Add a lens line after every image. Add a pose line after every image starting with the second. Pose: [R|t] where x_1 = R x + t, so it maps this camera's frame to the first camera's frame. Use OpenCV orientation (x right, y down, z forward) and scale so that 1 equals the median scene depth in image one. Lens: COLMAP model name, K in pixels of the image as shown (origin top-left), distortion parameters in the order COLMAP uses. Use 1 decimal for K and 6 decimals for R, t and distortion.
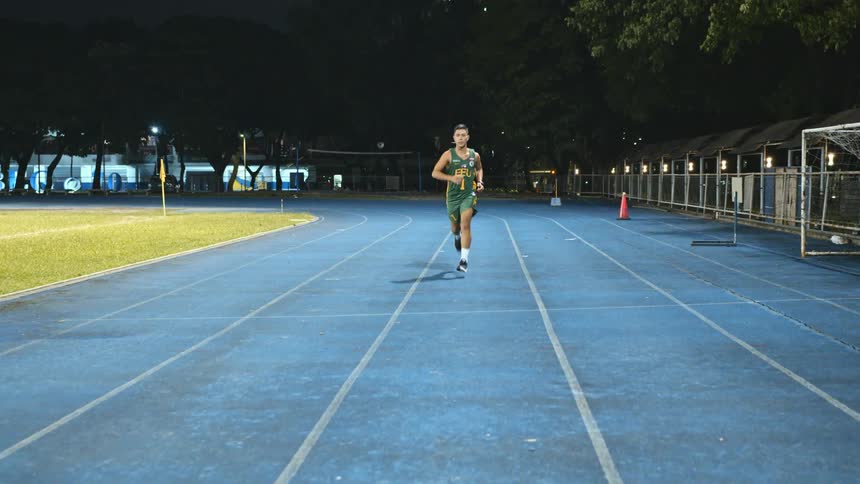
lens RADIAL K [[689.3, 0, 438.9], [0, 689.3, 240.1], [0, 0, 1]] dist [-0.083439, 0.071164]
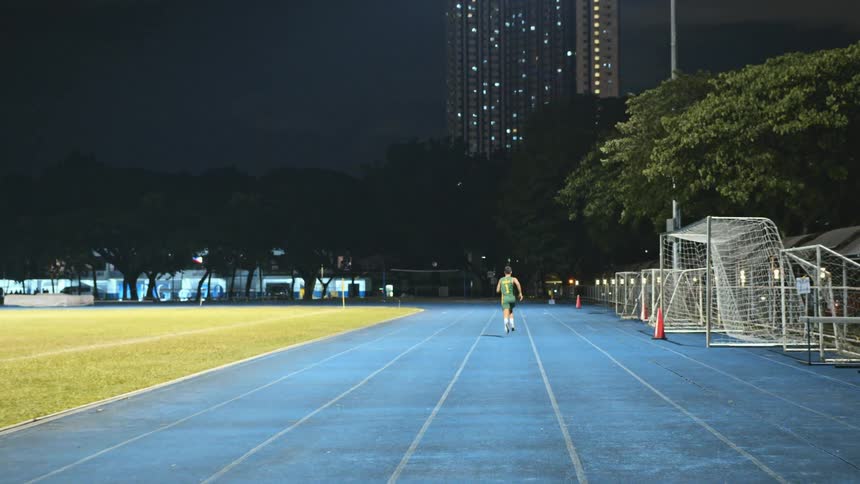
lens RADIAL K [[689.3, 0, 438.9], [0, 689.3, 240.1], [0, 0, 1]] dist [-0.083439, 0.071164]
pose [[0.999341, -0.013225, -0.033812, -0.020866], [0.007817, 0.987828, -0.155351, 0.021665], [0.035455, 0.154984, 0.987281, -0.281579]]
